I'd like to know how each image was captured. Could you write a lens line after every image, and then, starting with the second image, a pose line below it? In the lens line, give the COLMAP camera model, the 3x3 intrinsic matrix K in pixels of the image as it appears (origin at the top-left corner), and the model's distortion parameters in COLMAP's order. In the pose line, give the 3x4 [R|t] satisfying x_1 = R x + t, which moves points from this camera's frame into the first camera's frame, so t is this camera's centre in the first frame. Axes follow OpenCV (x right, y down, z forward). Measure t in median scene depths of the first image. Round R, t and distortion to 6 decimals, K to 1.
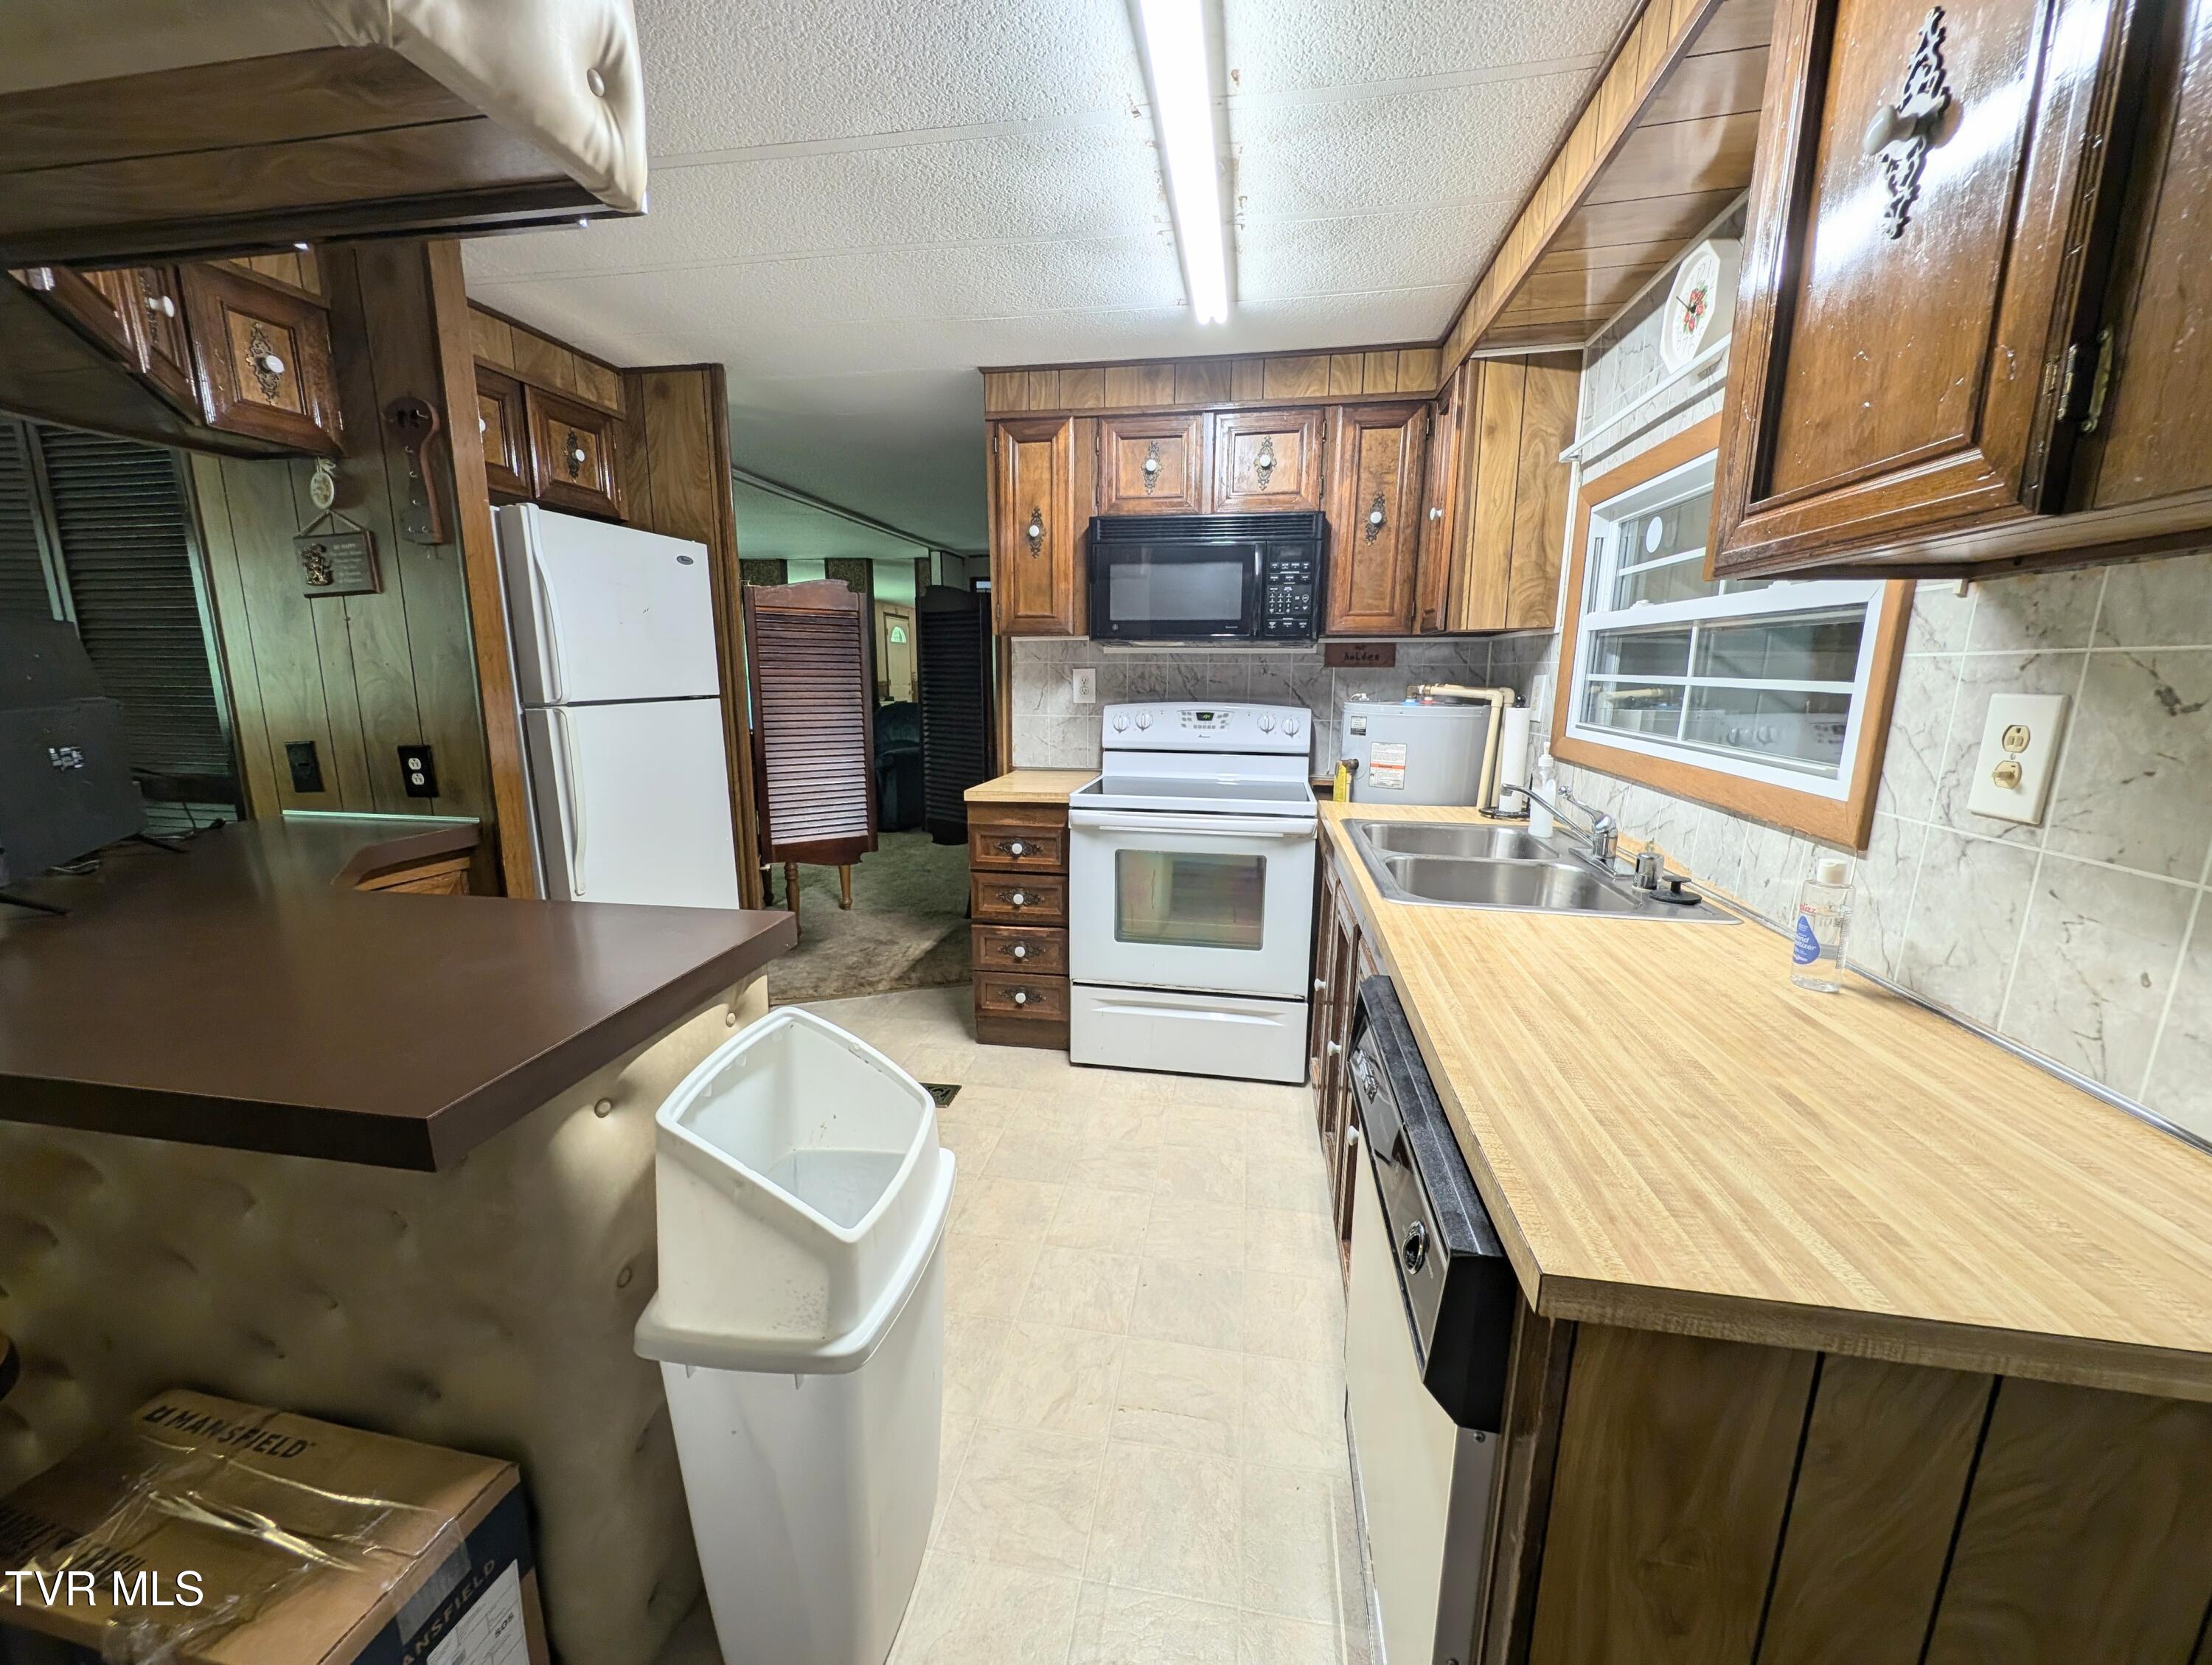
lens RADIAL K [[818.9, 0, 1106.0], [0, 818.9, 832.5], [0, 0, 1]] dist [0.001710, 0.000095]
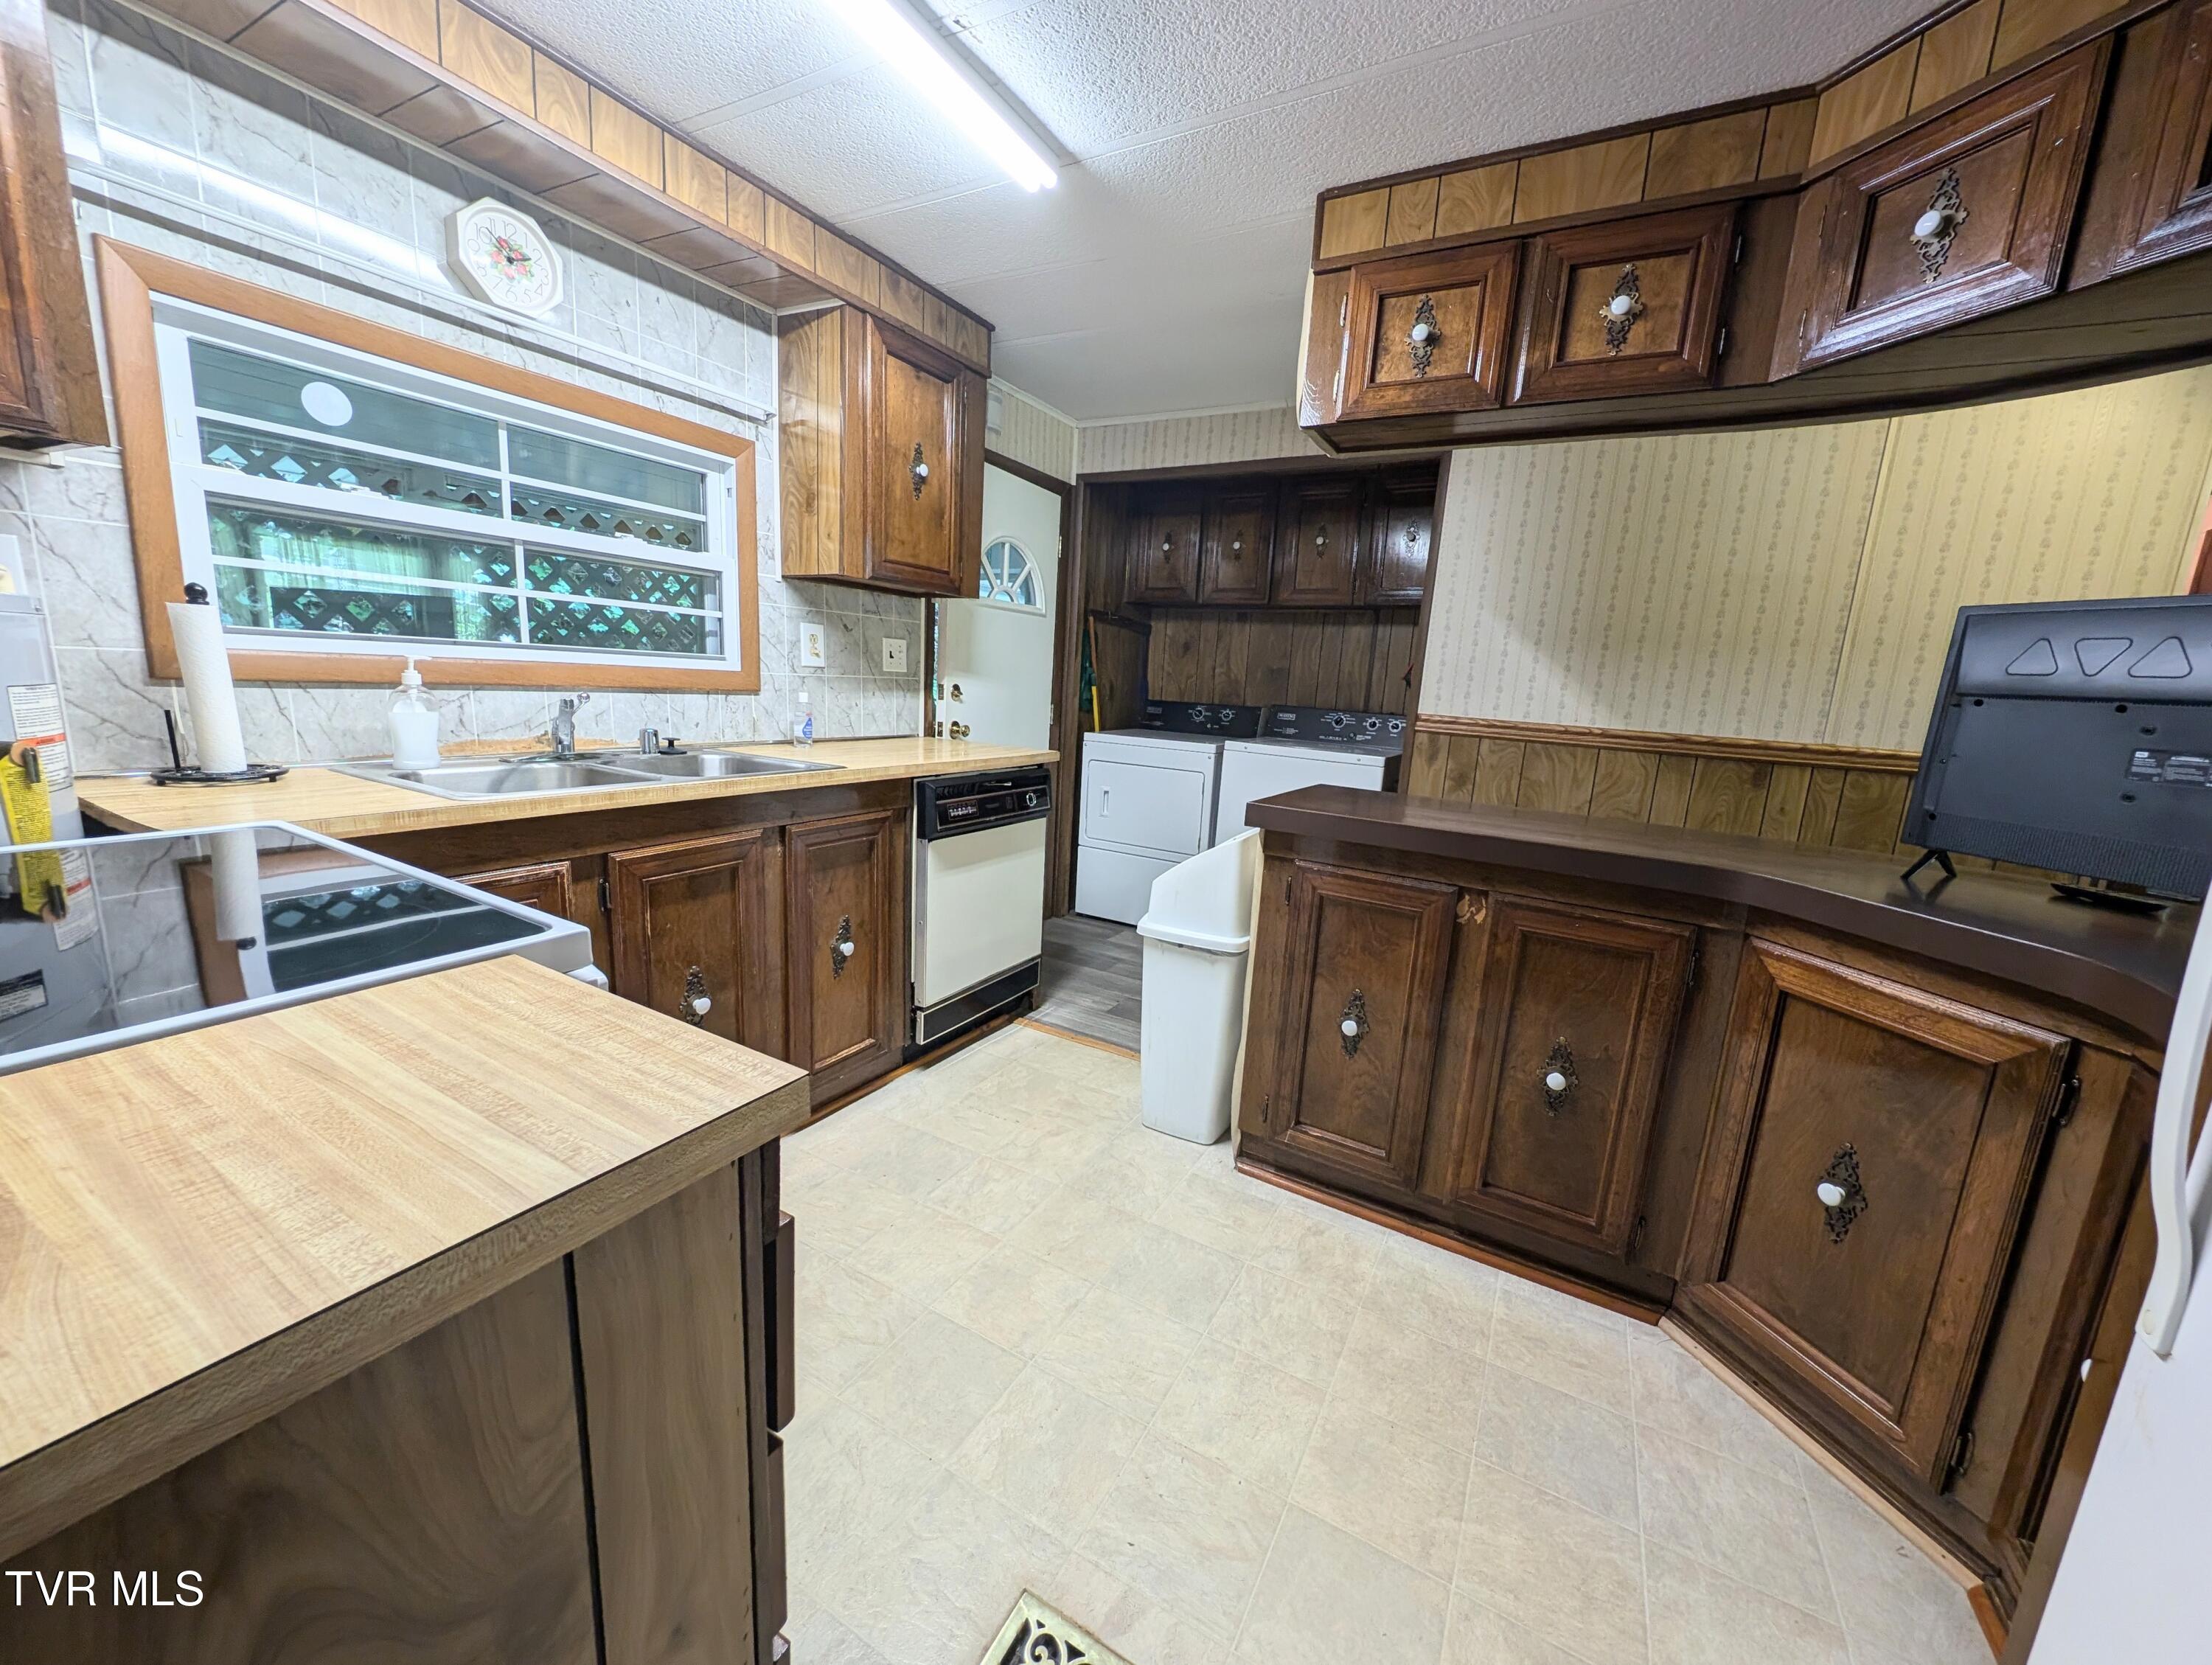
lens RADIAL K [[818.9, 0, 1106.0], [0, 818.9, 832.5], [0, 0, 1]] dist [0.001710, 0.000095]
pose [[-0.938760, -0.122347, 0.322119, -0.715691], [0.003829, 0.931078, 0.364799, -0.422992], [-0.344550, 0.343693, -0.873591, 2.715350]]
